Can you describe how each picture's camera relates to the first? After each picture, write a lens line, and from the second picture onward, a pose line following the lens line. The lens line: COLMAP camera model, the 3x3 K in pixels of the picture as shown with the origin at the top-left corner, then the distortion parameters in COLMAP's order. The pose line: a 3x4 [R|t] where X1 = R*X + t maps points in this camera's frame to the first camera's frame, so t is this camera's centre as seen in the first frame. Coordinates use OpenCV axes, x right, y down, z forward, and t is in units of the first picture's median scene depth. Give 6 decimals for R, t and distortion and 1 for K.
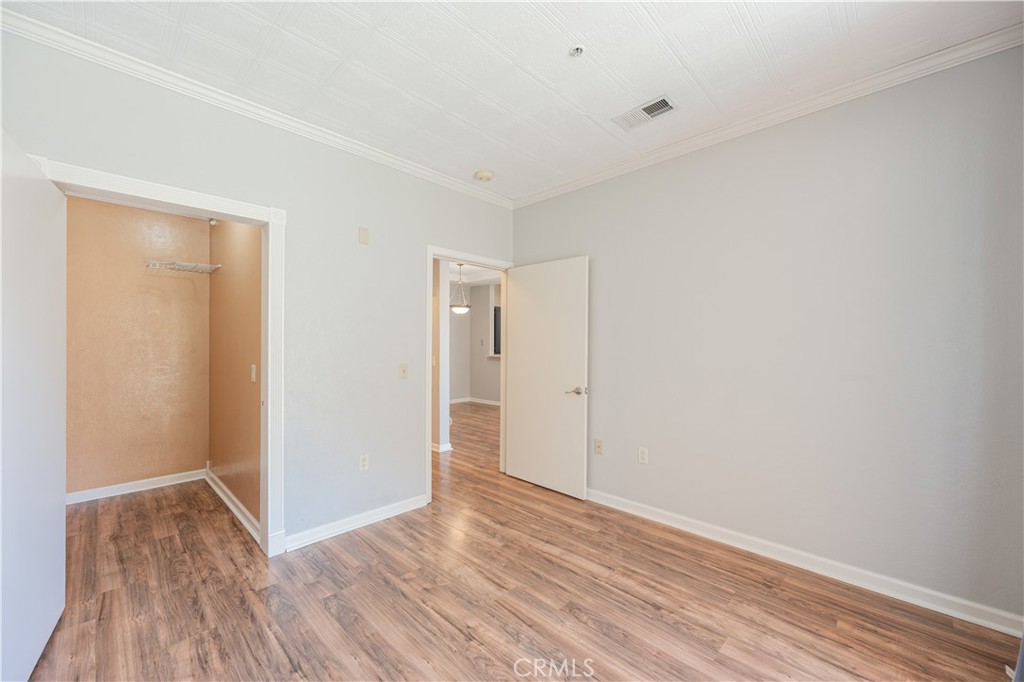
lens RADIAL K [[399.3, 0, 512.3], [0, 399.3, 337.9], [0, 0, 1]] dist [-0.001294, -0.000079]
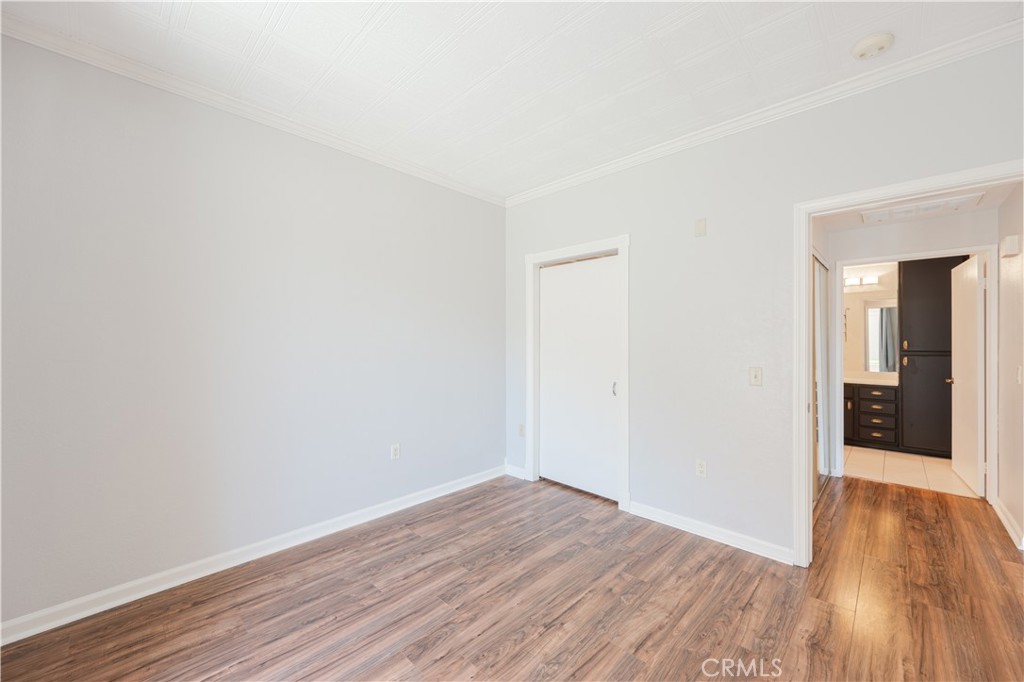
lens RADIAL K [[399.3, 0, 512.4], [0, 399.3, 339.0], [0, 0, 1]] dist [-0.001294, -0.000079]
pose [[0.007939, -0.003822, -0.999961, 0.734685], [0.014691, 0.999885, -0.003705, 0.003741], [0.999861, -0.014661, 0.007994, 0.712898]]
